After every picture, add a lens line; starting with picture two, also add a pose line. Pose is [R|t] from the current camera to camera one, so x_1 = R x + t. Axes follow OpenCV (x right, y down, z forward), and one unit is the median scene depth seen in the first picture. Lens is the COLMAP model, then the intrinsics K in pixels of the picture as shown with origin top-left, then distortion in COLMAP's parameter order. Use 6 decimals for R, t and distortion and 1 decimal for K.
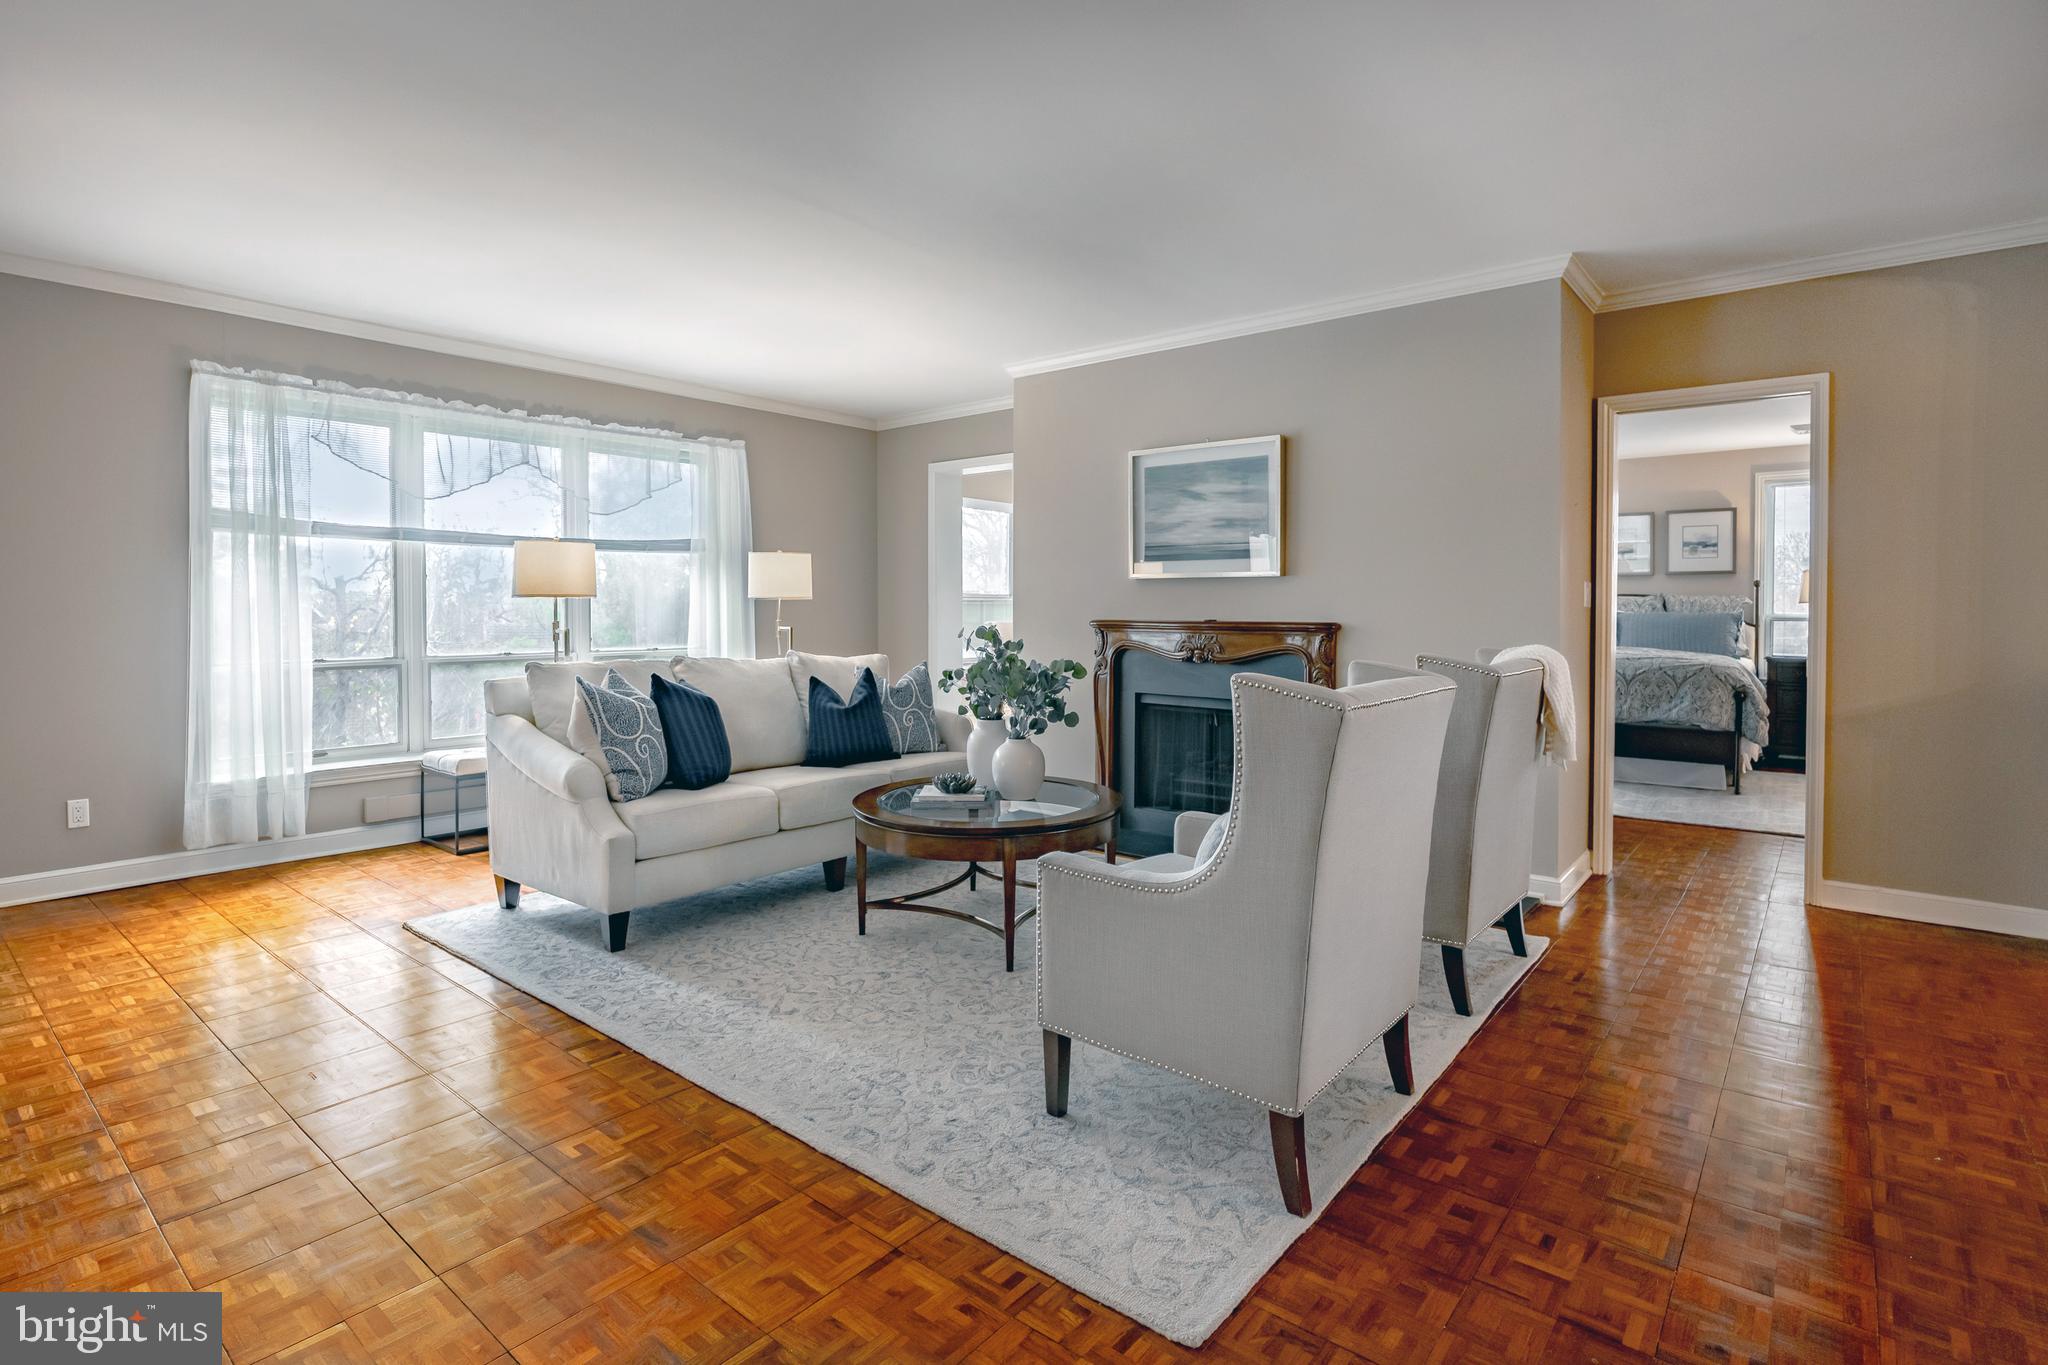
lens RADIAL K [[1010.6, 0, 1060.4], [0, 1010.6, 632.1], [0, 0, 1]] dist [-0.023128, 0.000090]
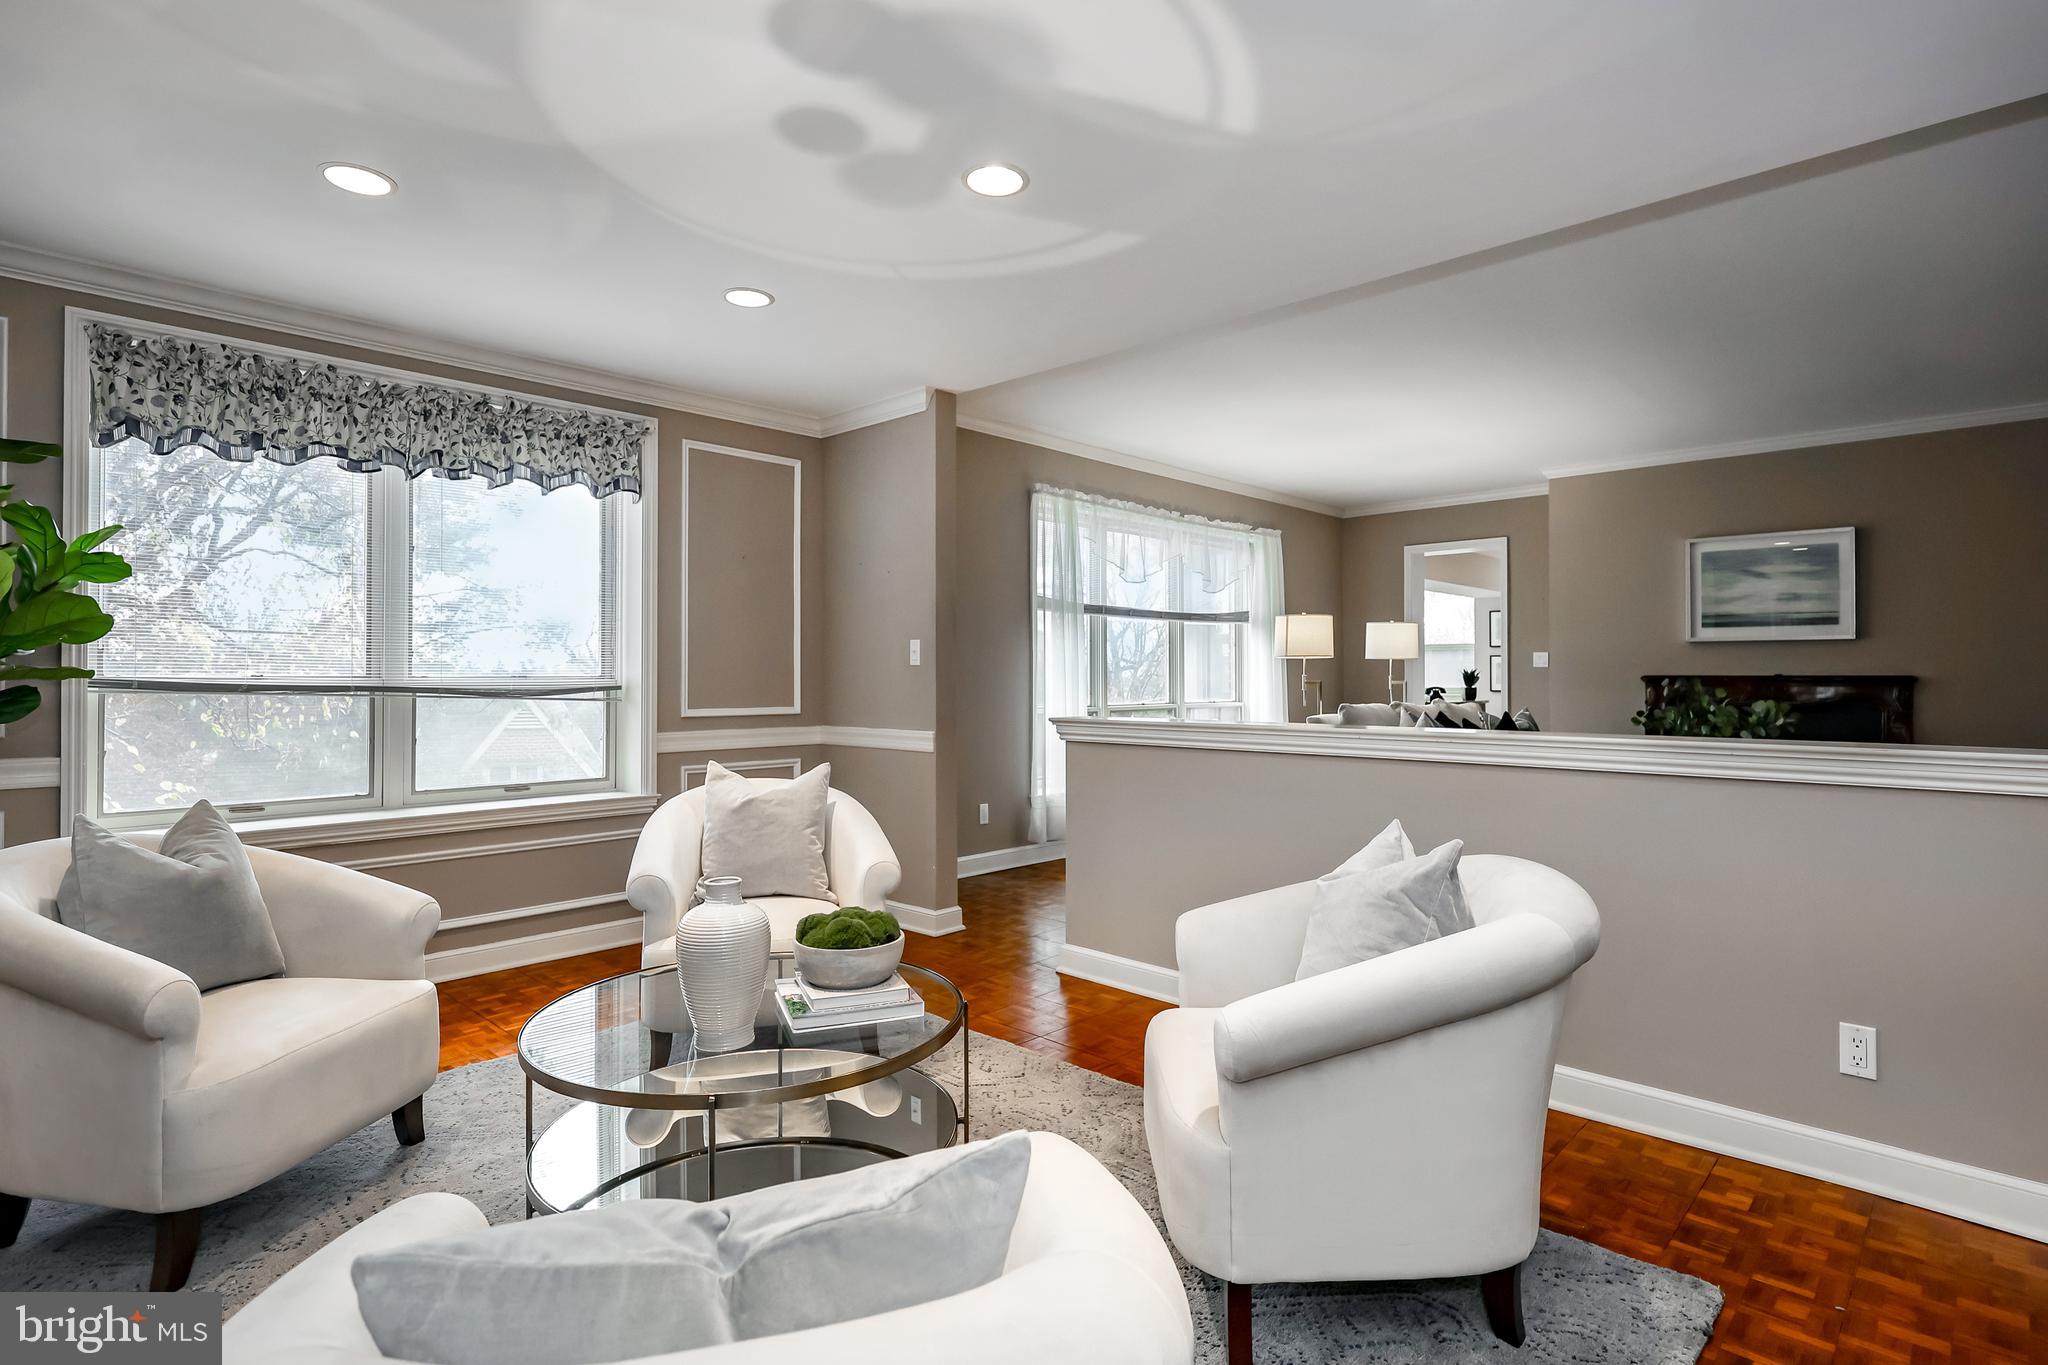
lens RADIAL K [[1050.4, 0, 1016.1], [0, 1050.4, 669.4], [0, 0, 1]] dist [0.000578, 0.000431]
pose [[0.996085, -0.001979, -0.088378, -0.650281], [-0.000586, 0.999579, -0.028993, 0.019440], [0.088398, 0.028931, 0.995665, -0.365182]]
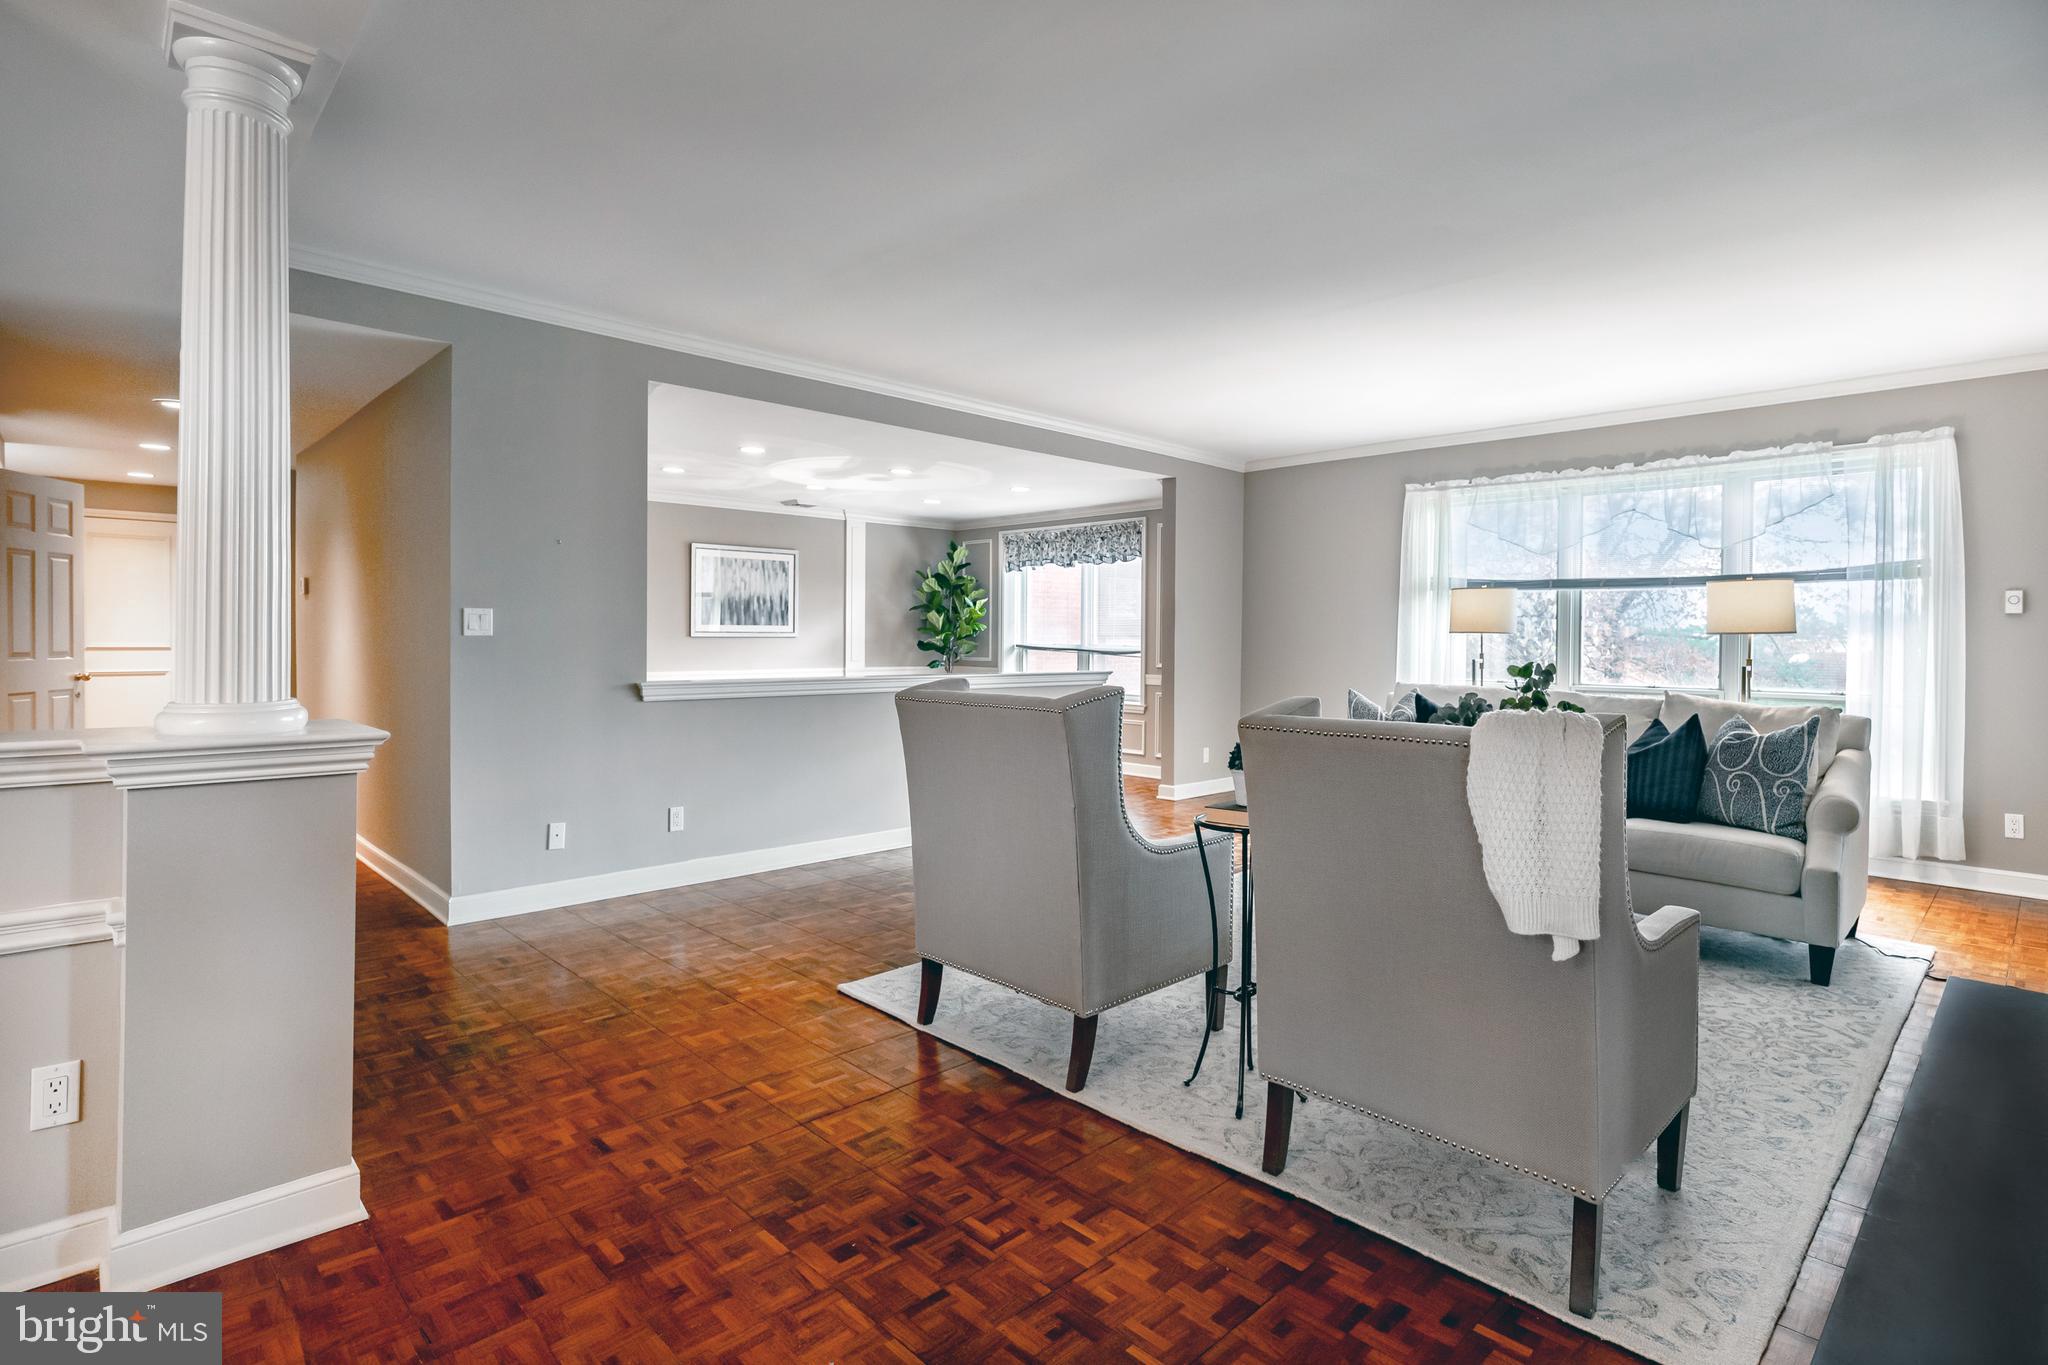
lens RADIAL K [[989.6, 0, 1009.6], [0, 989.6, 673.5], [0, 0, 1]] dist [-0.007819, 0.000083]
pose [[-0.145427, 0.033896, -0.988788, 0.675020], [-0.031997, 0.998729, 0.038943, -0.012483], [0.988851, 0.037301, -0.144158, 0.518440]]
